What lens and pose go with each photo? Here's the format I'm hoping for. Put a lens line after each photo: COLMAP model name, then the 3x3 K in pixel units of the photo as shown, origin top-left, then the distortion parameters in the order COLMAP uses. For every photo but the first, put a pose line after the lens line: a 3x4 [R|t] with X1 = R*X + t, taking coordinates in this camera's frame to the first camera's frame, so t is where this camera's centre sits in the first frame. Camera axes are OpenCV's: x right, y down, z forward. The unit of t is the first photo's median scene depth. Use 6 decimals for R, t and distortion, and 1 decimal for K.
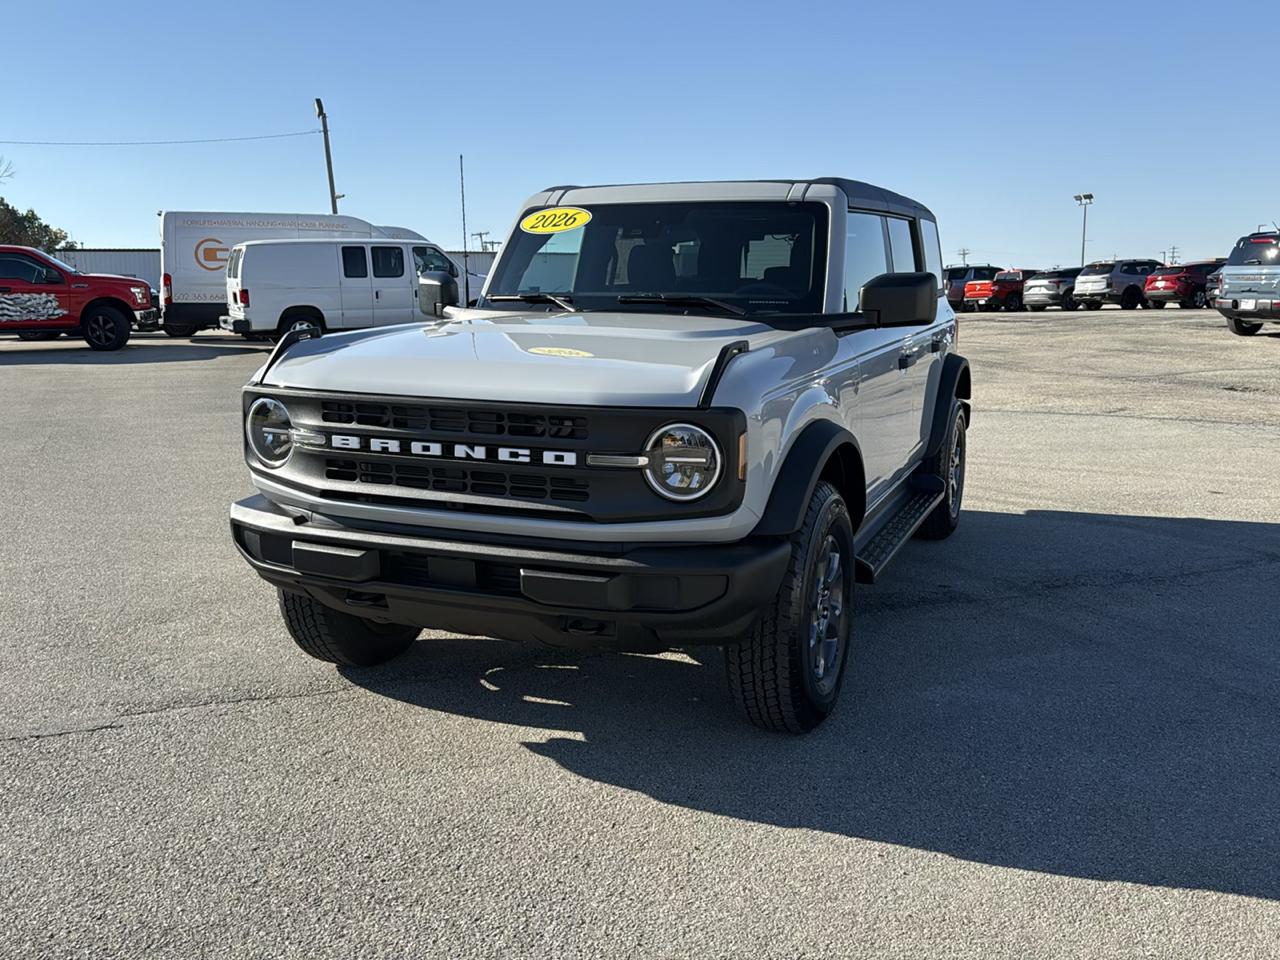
lens RADIAL K [[1143.4, 0, 647.7], [0, 1143.4, 487.8], [0, 0, 1]] dist [0.110940, -0.196822]
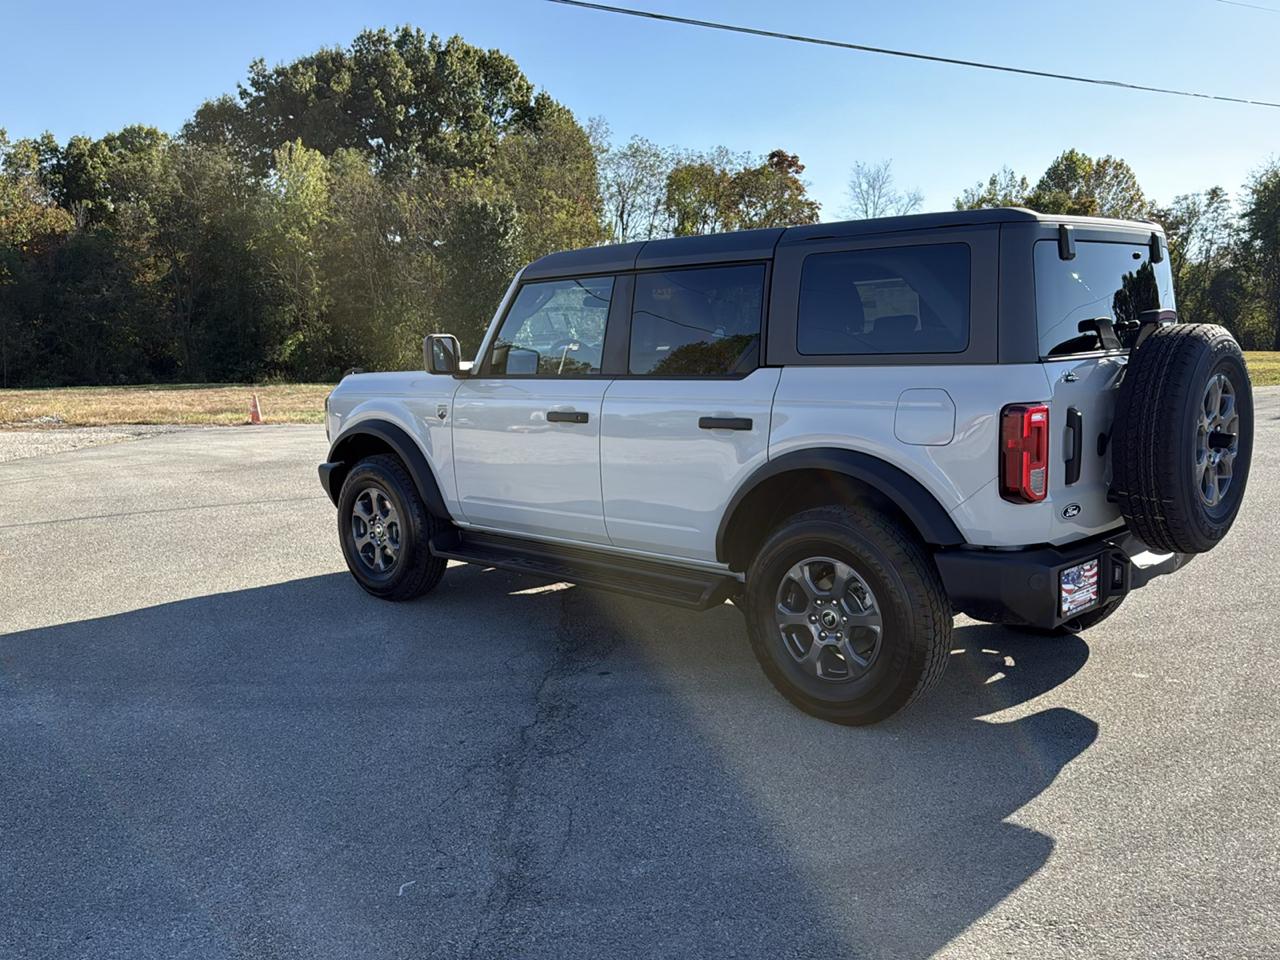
lens RADIAL K [[1143.4, 0, 637.5], [0, 1143.4, 490.2], [0, 0, 1]] dist [0.110940, -0.196822]
pose [[-0.368311, 0.142480, -0.918720, 1.305811], [-0.147217, 0.966781, 0.208953, -0.304600], [0.917973, 0.212211, -0.335101, 1.590176]]
